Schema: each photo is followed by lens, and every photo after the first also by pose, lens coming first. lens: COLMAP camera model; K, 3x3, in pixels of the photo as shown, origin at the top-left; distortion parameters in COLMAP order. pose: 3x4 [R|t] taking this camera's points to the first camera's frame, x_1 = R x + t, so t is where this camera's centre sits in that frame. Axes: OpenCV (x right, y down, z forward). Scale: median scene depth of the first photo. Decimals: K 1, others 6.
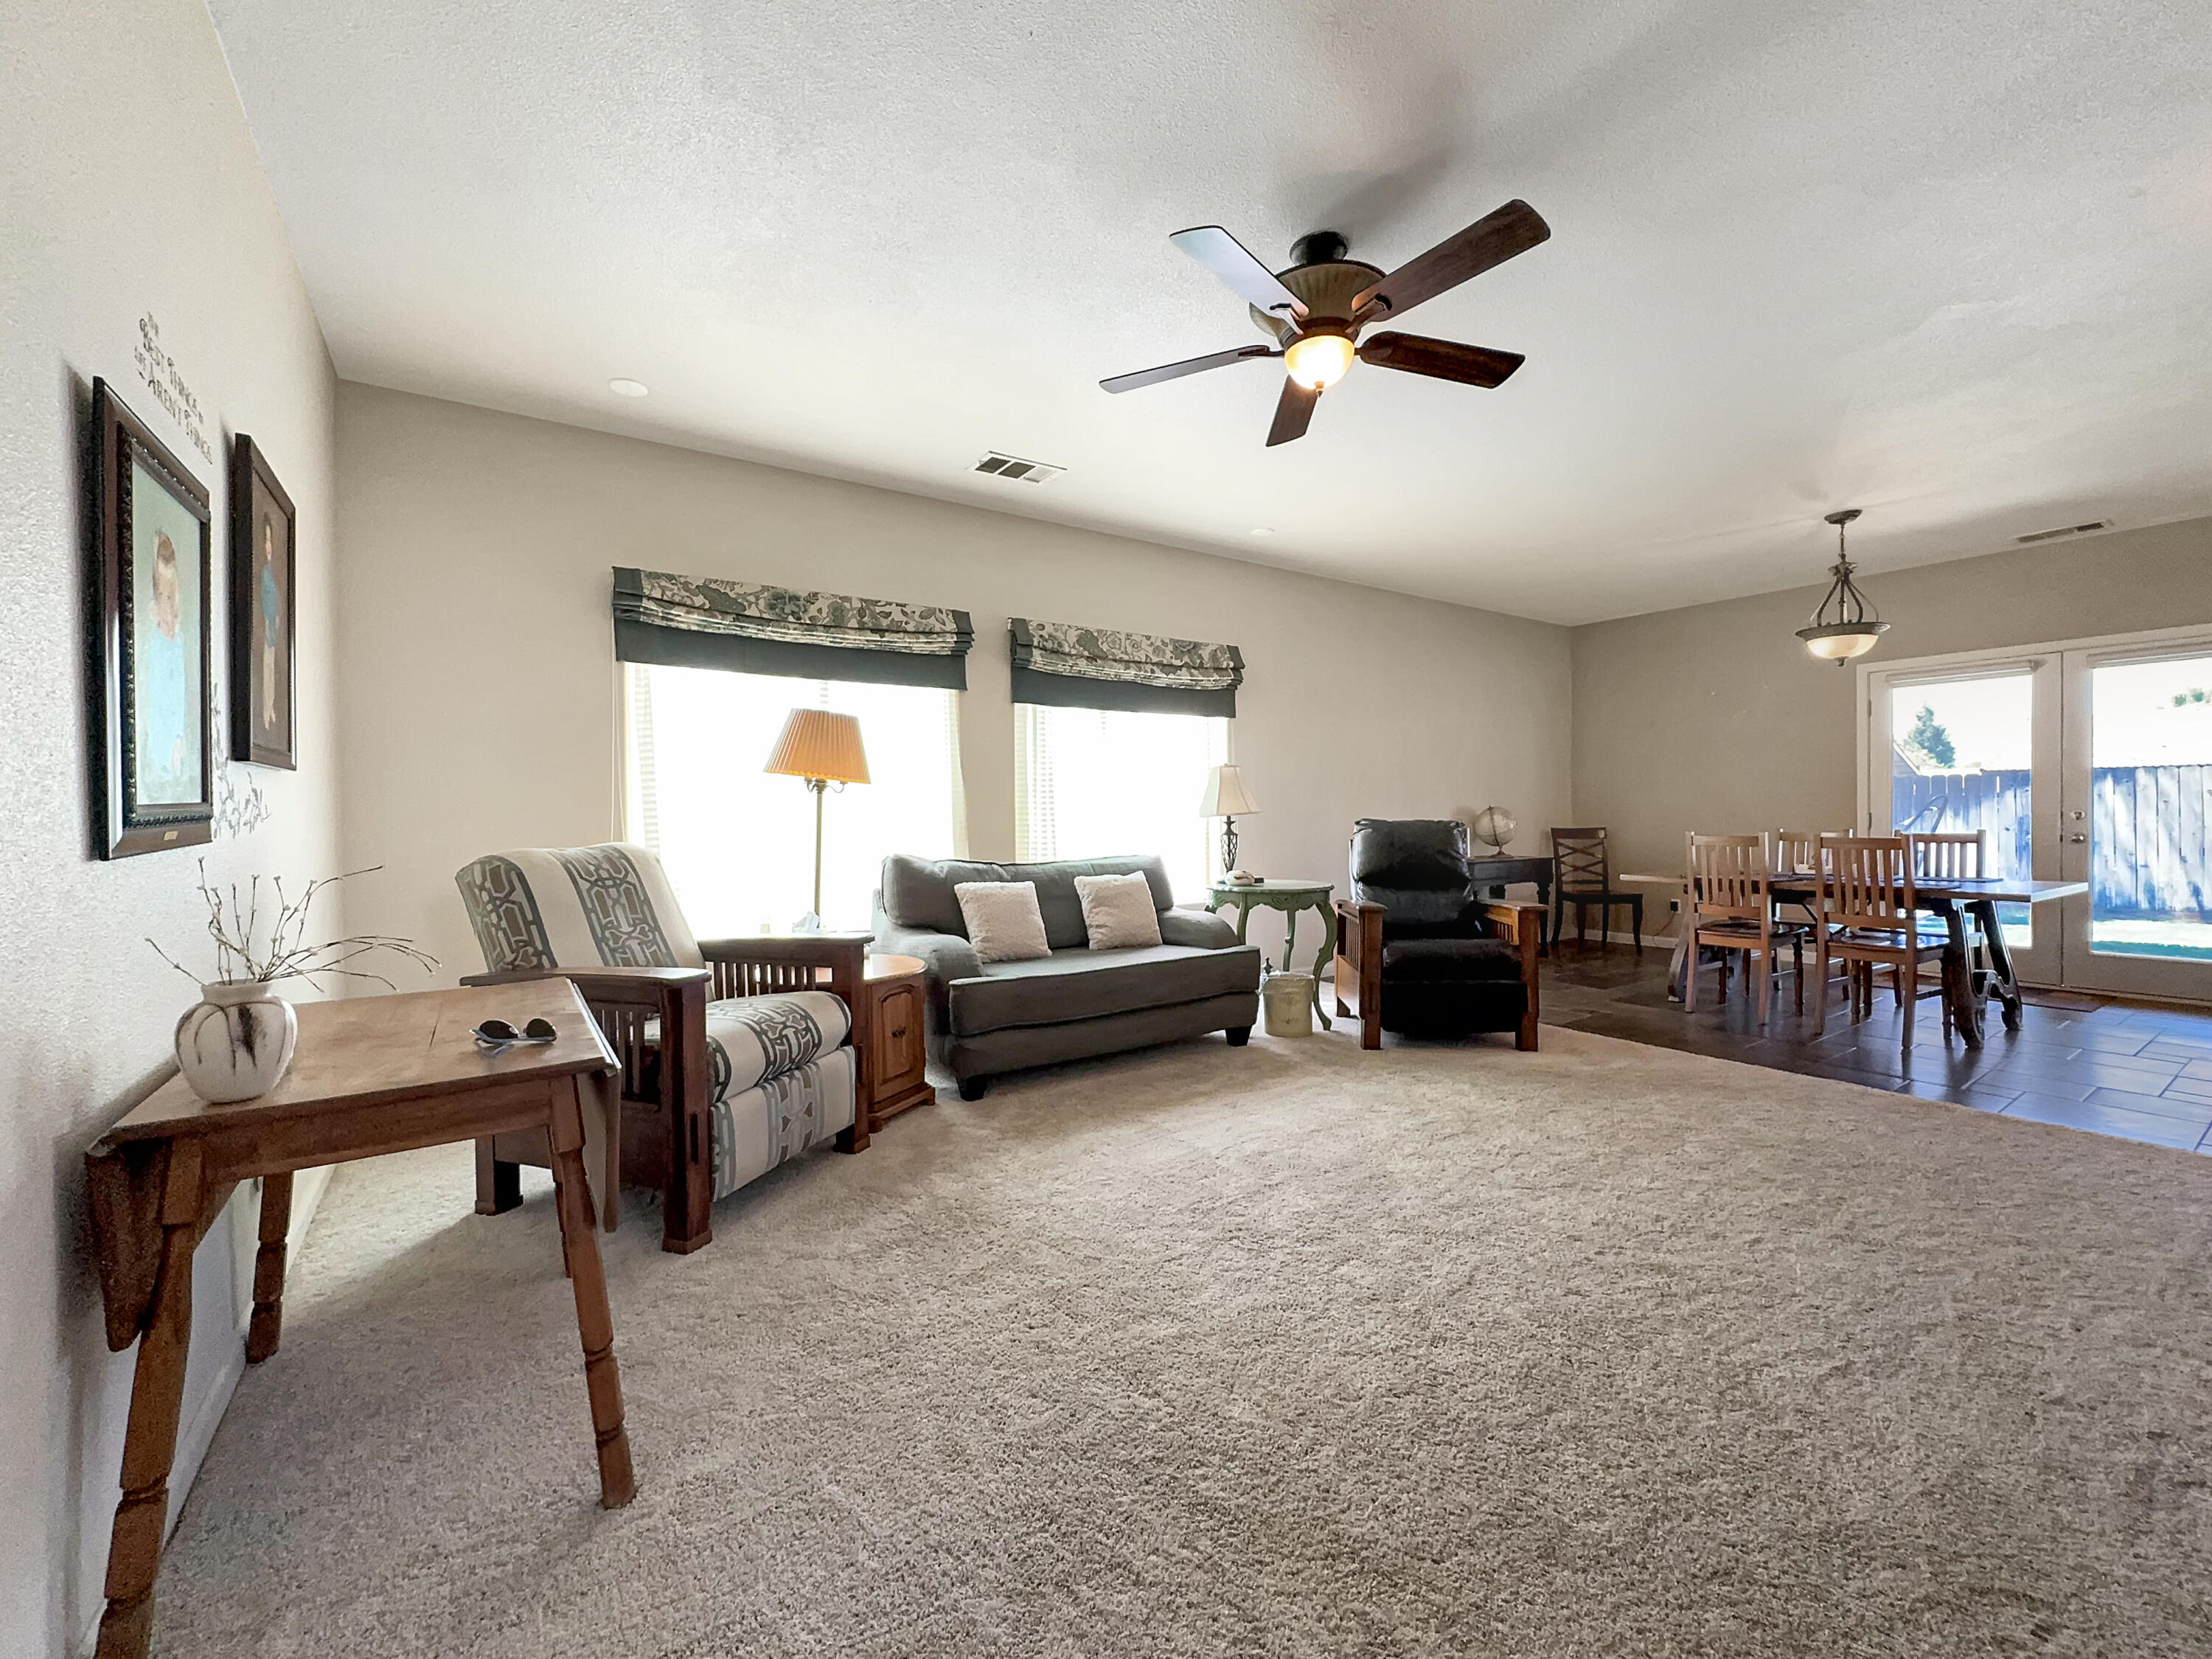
lens RADIAL K [[900.0, 0, 1106.0], [0, 900.0, 829.5], [0, 0, 1]] dist [-0.000718, -0.000298]
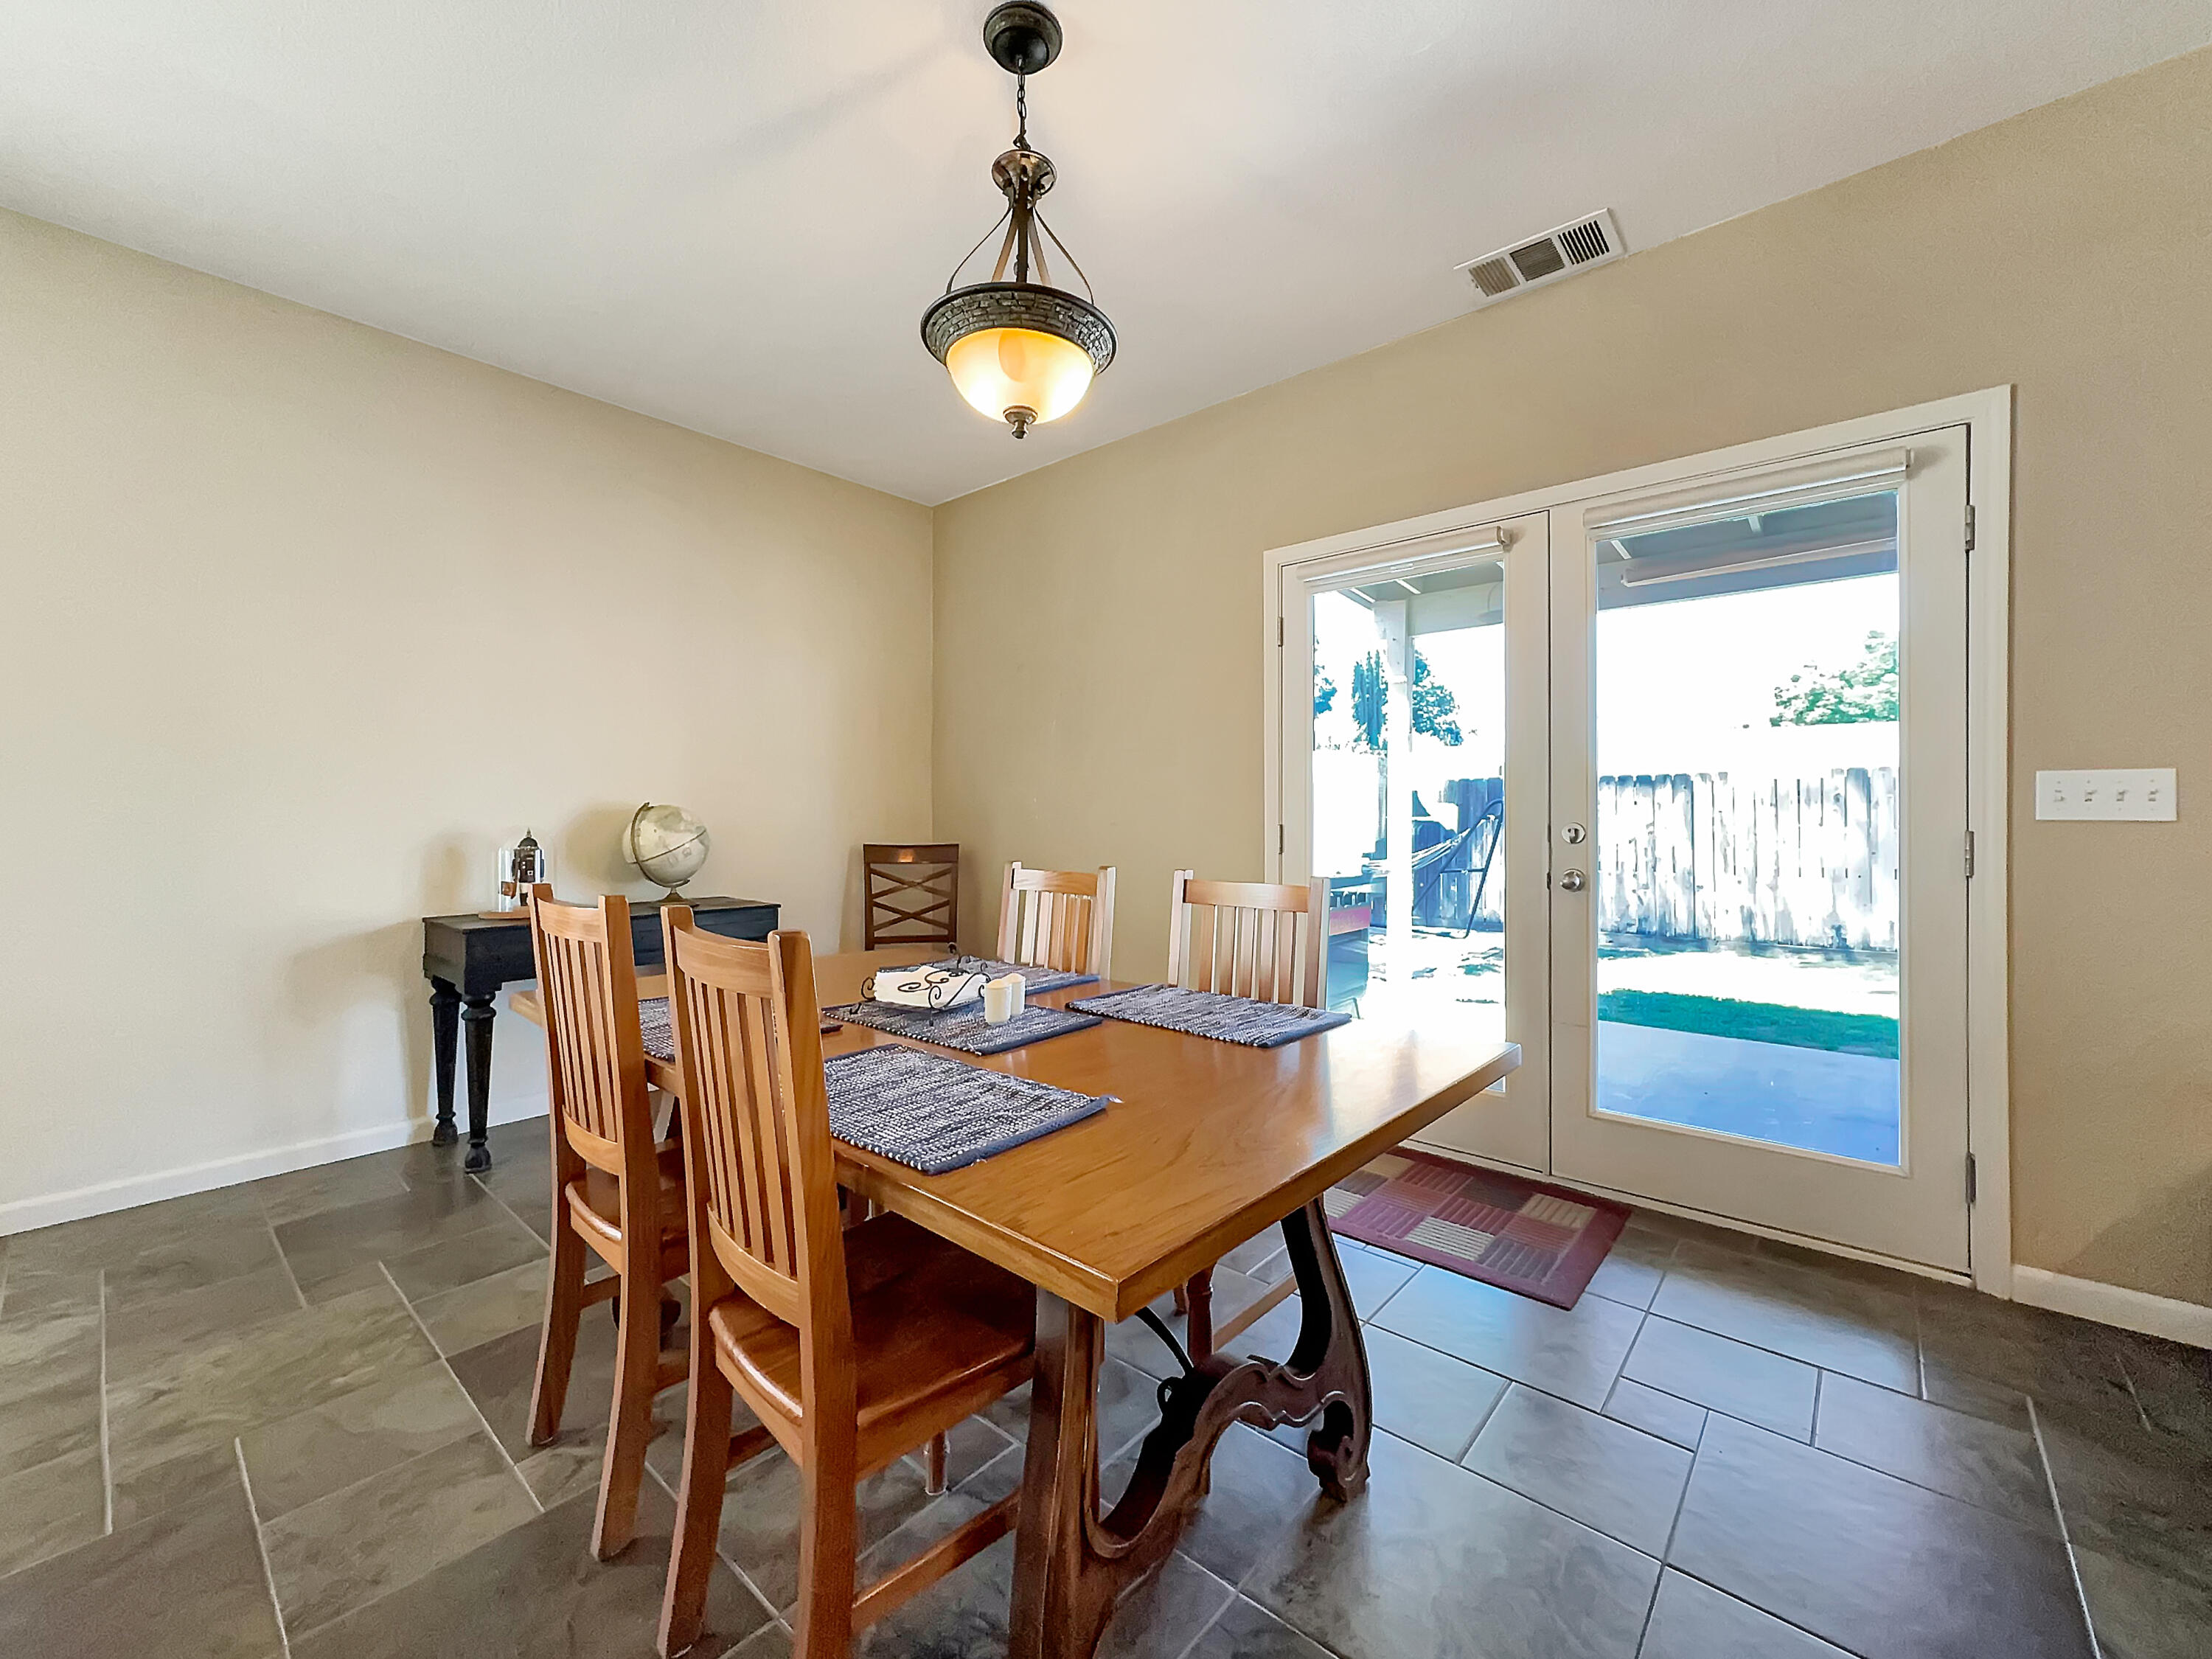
lens RADIAL K [[899.1, 0, 1106.9], [0, 899.1, 804.8], [0, 0, 1]] dist [0.000102, -0.000129]
pose [[0.964360, 0.014595, 0.264189, 0.496279], [-0.007166, 0.999552, -0.029064, -0.011330], [-0.264495, 0.026135, 0.964033, 0.416414]]
